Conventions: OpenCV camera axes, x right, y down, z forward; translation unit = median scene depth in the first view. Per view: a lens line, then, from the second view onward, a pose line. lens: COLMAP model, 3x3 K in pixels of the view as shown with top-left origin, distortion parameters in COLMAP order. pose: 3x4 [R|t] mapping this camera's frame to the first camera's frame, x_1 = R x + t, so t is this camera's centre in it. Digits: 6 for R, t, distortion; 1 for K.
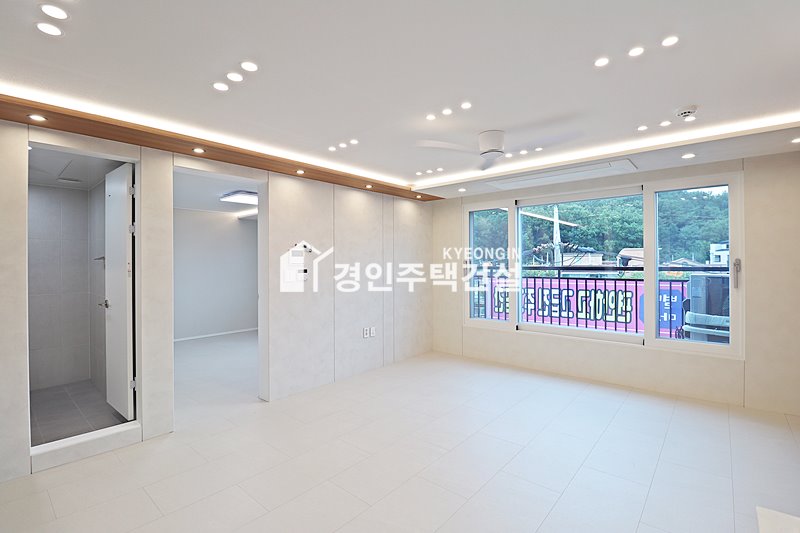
lens RADIAL K [[370.6, 0, 404.1], [0, 370.6, 264.1], [0, 0, 1]] dist [0.002495, -0.015007]
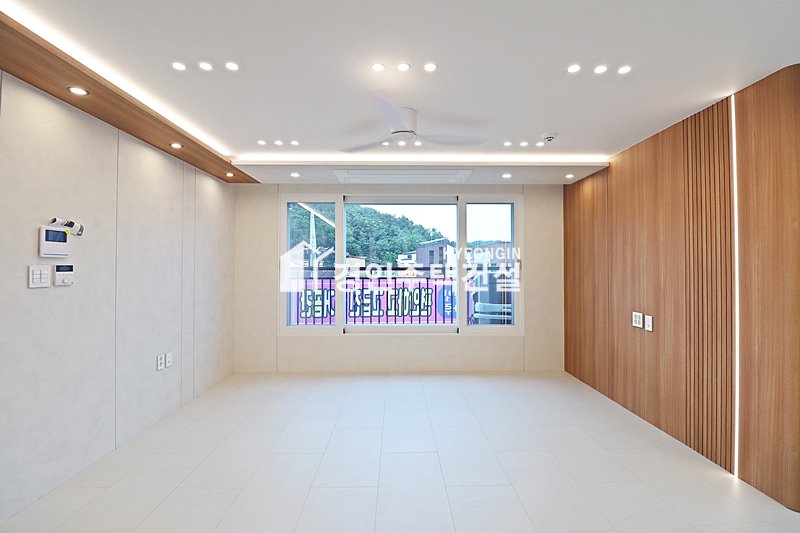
lens RADIAL K [[368.7, 0, 402.5], [0, 368.7, 262.8], [0, 0, 1]] dist [0.002087, -0.015346]
pose [[0.748889, 0.014350, 0.662540, -0.206337], [-0.001045, 0.999790, -0.020474, 0.017949], [-0.662695, 0.014640, 0.748746, 0.198181]]
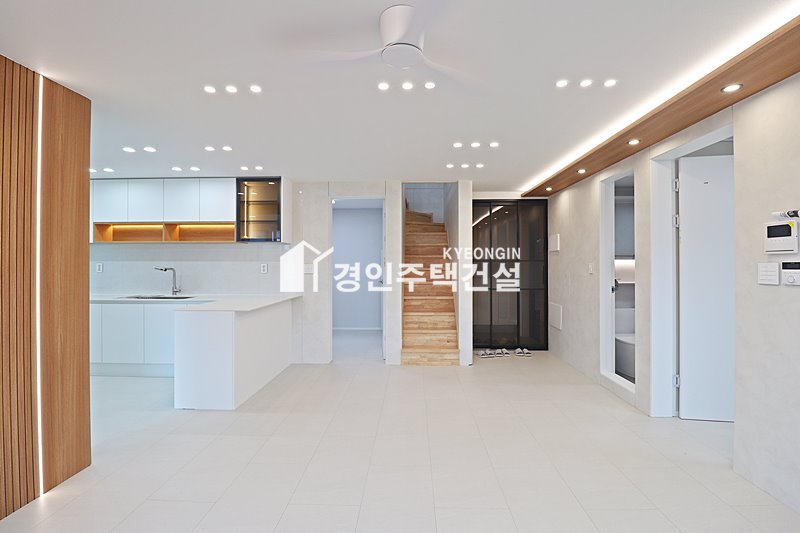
lens RADIAL K [[371.0, 0, 402.6], [0, 371.0, 262.0], [0, 0, 1]] dist [0.002620, -0.014685]
pose [[-0.780964, 0.005351, -0.624553, 0.345237], [0.003595, 0.999985, 0.004072, 0.008908], [0.624565, 0.000934, -0.780972, 0.845140]]
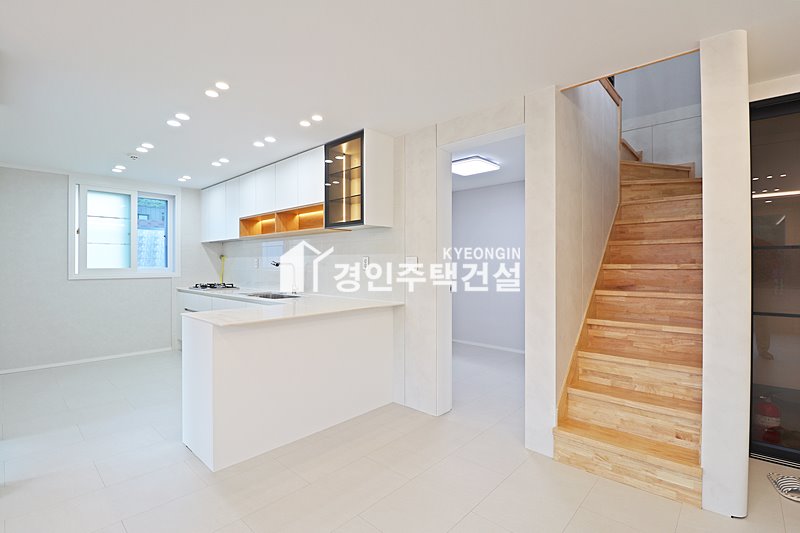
lens RADIAL K [[370.6, 0, 404.1], [0, 370.6, 264.1], [0, 0, 1]] dist [0.002495, -0.015007]
pose [[-0.999504, 0.007956, 0.030483, -0.079964], [0.008102, 0.999956, 0.004696, 0.026721], [-0.030444, 0.004941, -0.999524, 0.566143]]
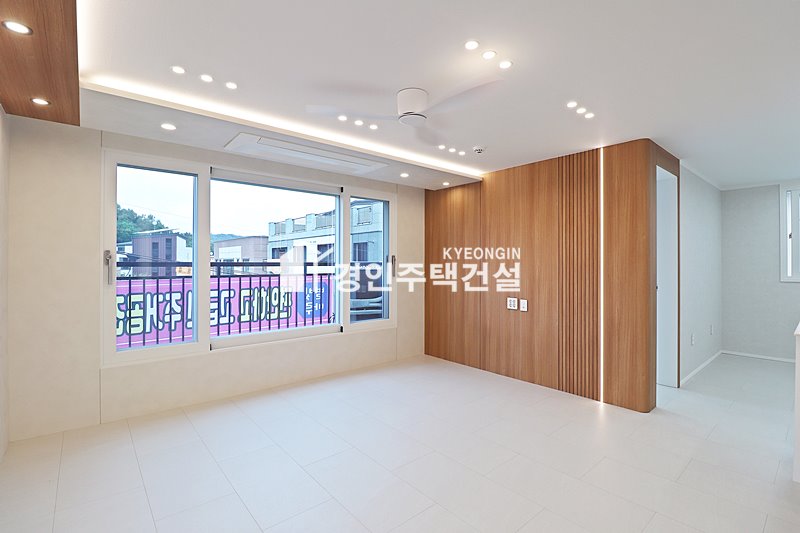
lens RADIAL K [[371.0, 0, 402.6], [0, 371.0, 262.0], [0, 0, 1]] dist [0.002620, -0.014685]
pose [[0.154629, 0.010135, 0.987921, -0.340311], [0.002657, 0.999939, -0.010674, 0.018252], [-0.987969, 0.004276, 0.154593, 0.526076]]
